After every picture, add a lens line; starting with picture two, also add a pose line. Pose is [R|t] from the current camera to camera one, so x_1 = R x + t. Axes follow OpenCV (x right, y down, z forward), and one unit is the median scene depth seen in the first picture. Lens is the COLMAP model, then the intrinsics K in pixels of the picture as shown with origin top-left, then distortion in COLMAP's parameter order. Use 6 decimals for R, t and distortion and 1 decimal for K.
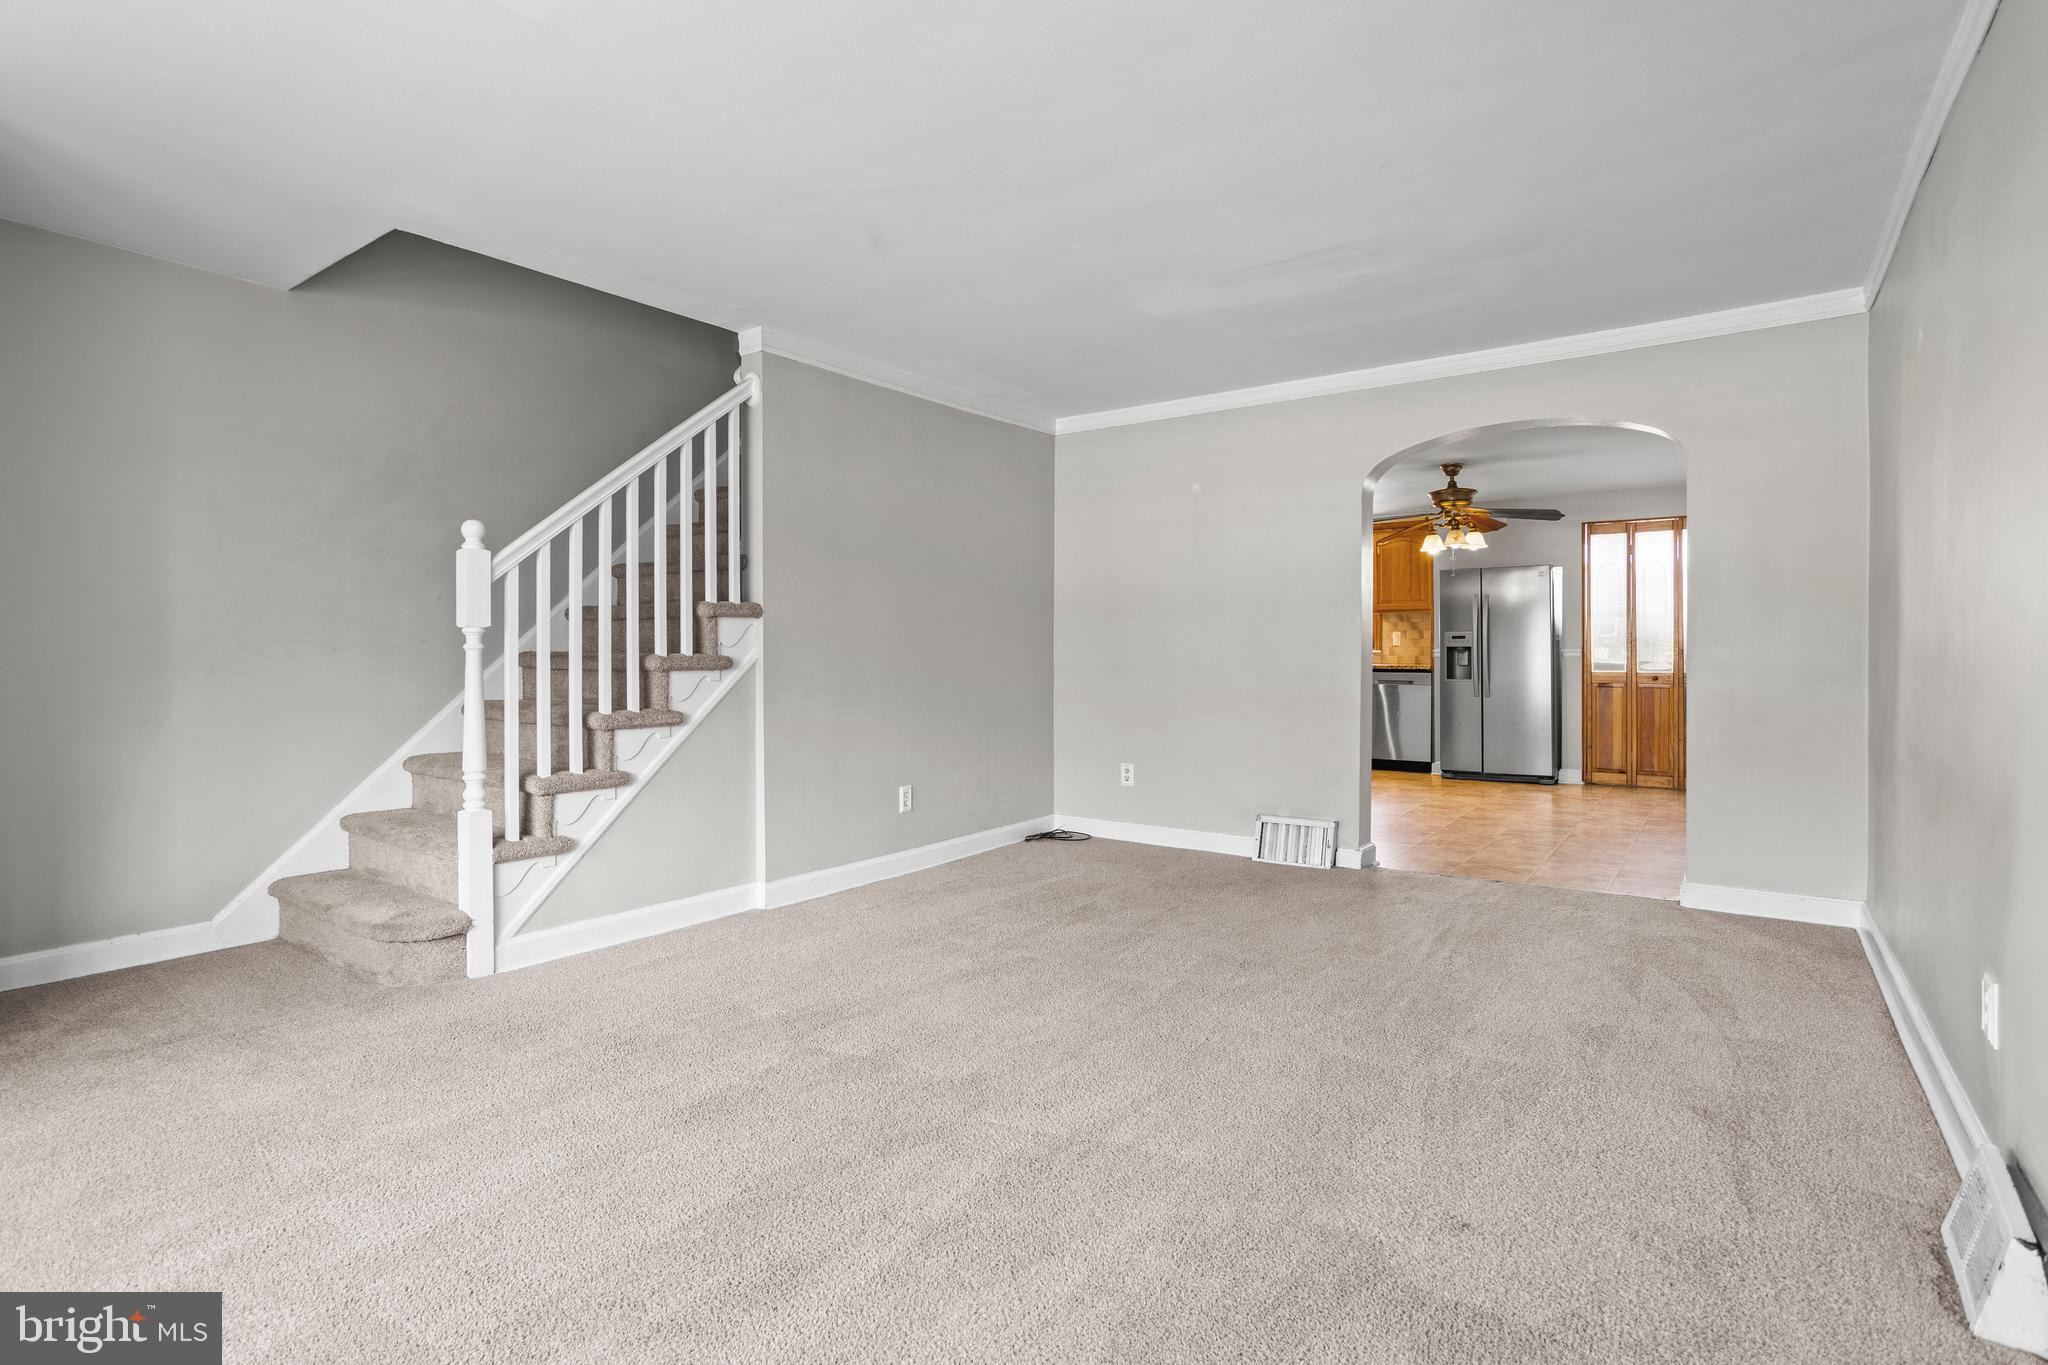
lens RADIAL K [[1004.6, 0, 1025.9], [0, 1004.6, 661.3], [0, 0, 1]] dist [-0.037976, 0.020933]
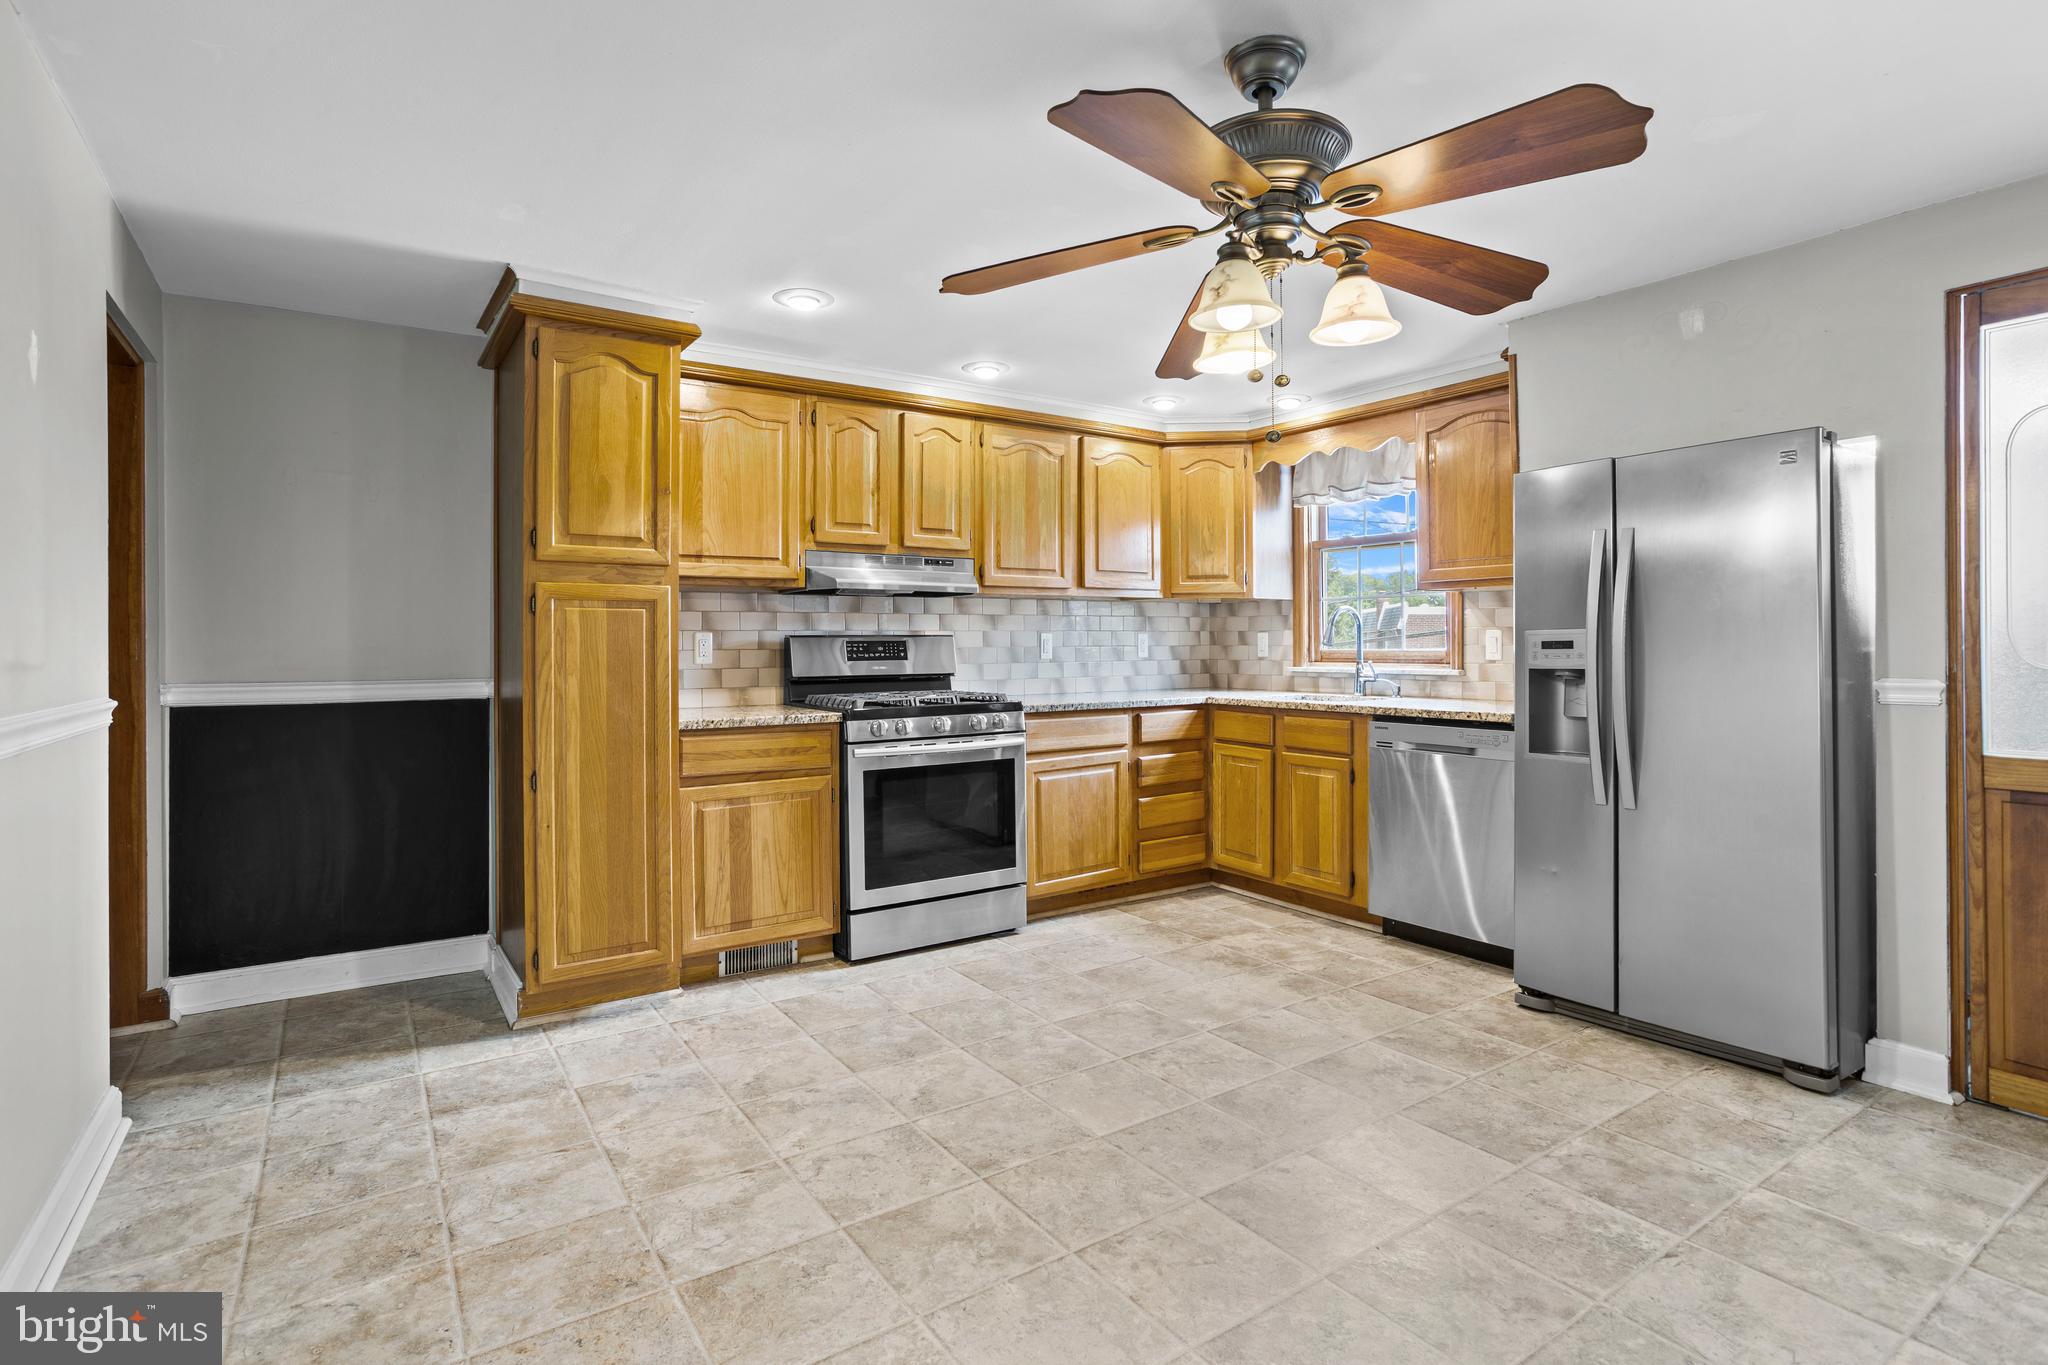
lens RADIAL K [[1004.6, 0, 1033.4], [0, 1004.6, 641.9], [0, 0, 1]] dist [-0.037976, 0.020933]
pose [[0.937759, -0.000637, -0.347286, 0.380474], [-0.004114, 0.999908, -0.012941, -0.019374], [0.347262, 0.013565, 0.937670, 0.577646]]
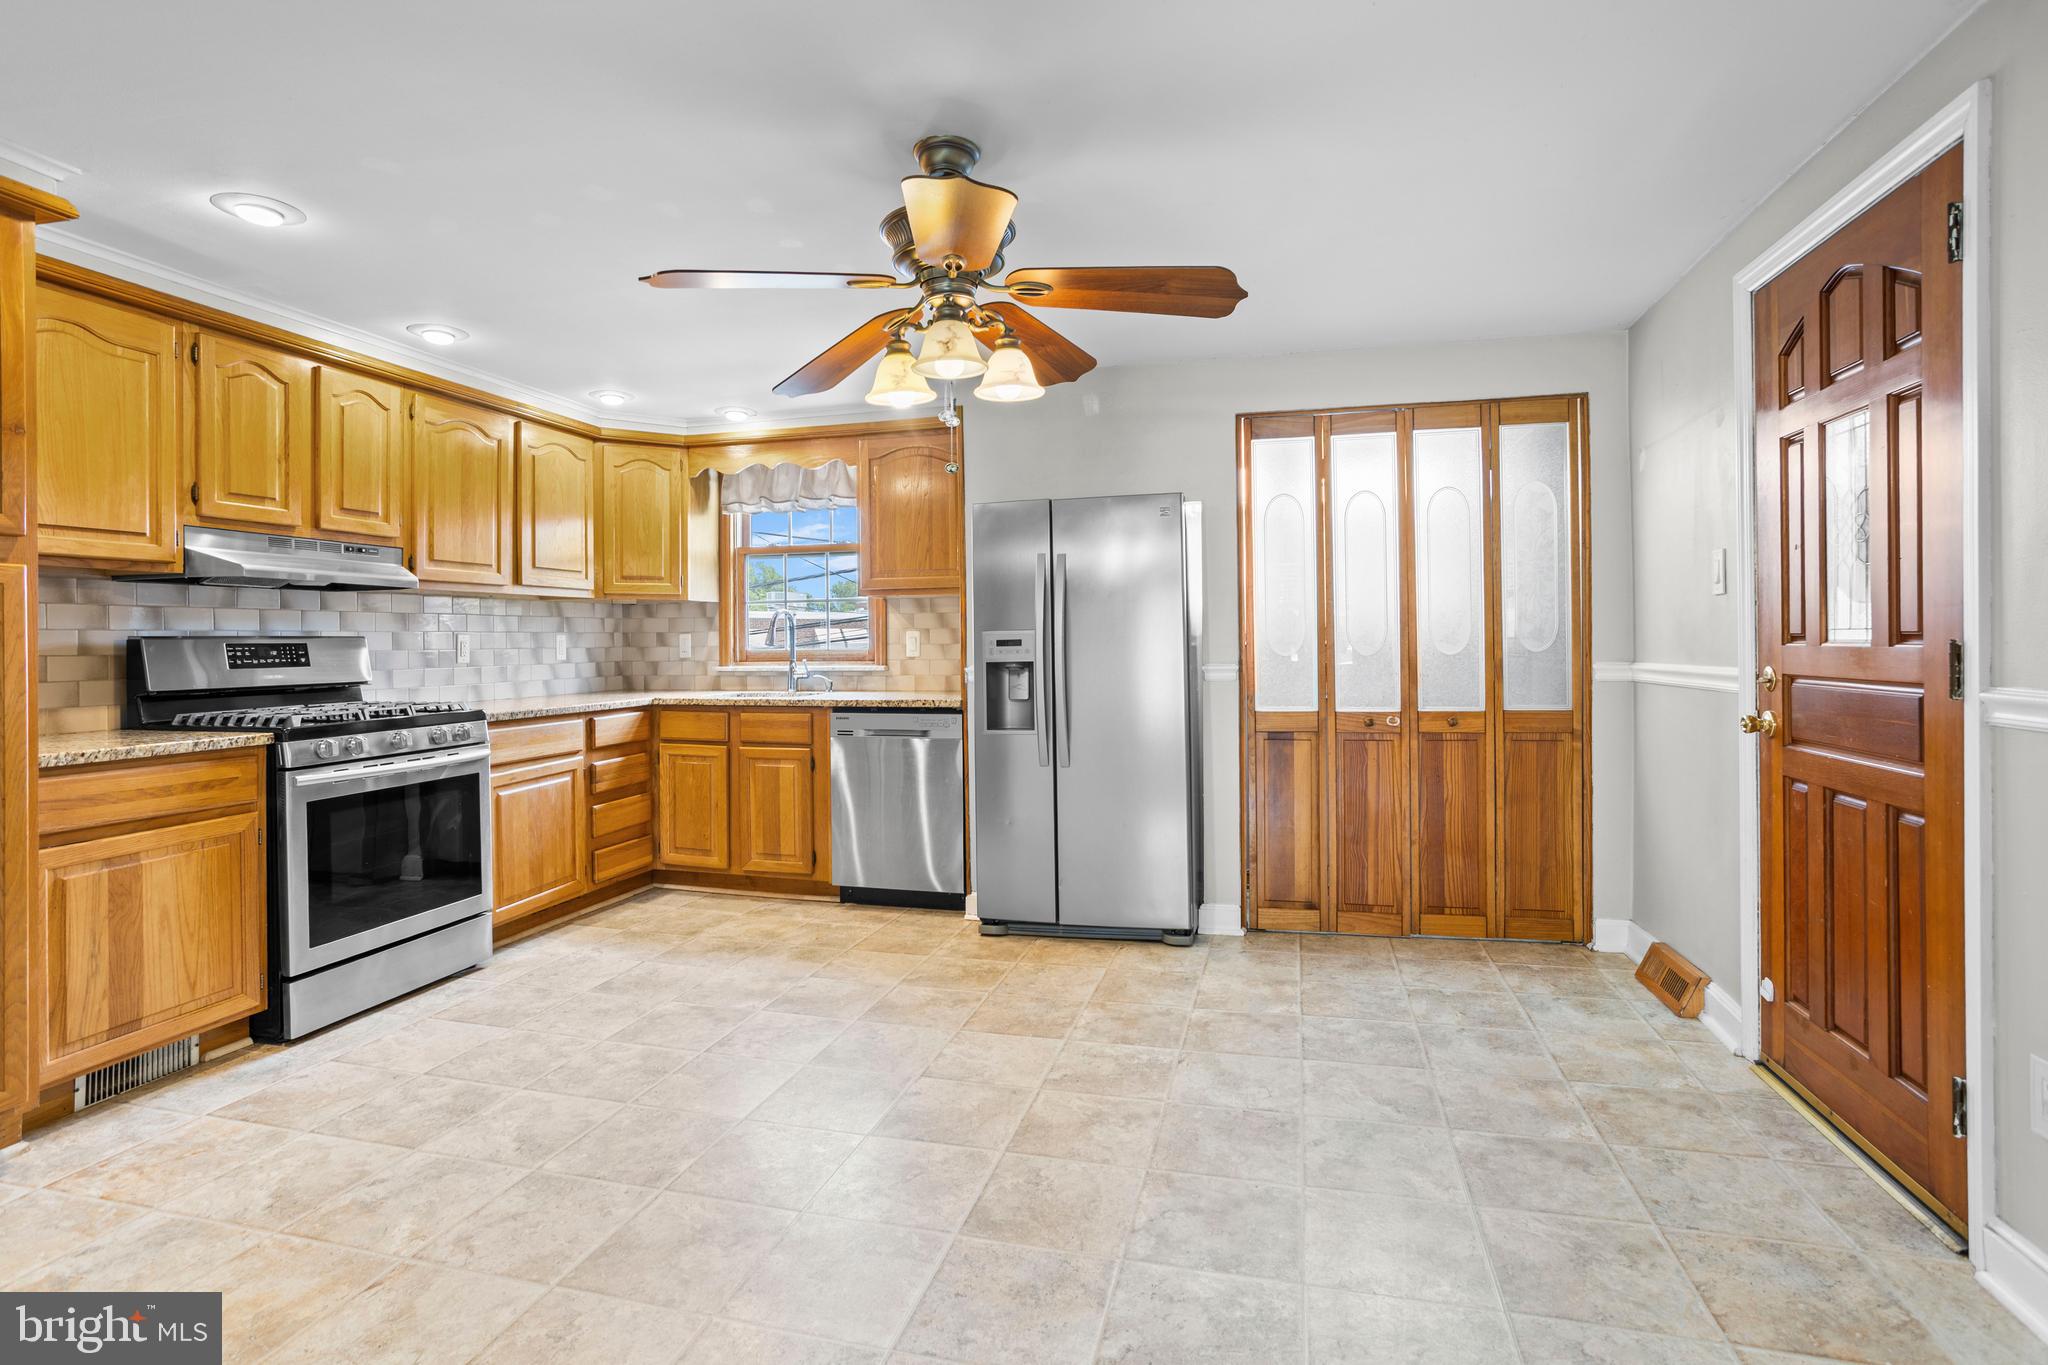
lens RADIAL K [[1004.6, 0, 997.7], [0, 1004.6, 636.9], [0, 0, 1]] dist [-0.037976, 0.020933]
pose [[0.941892, -0.003787, 0.335895, 0.266452], [0.010696, 0.999768, -0.018721, -0.017896], [-0.335746, 0.021226, 0.941713, 0.546782]]
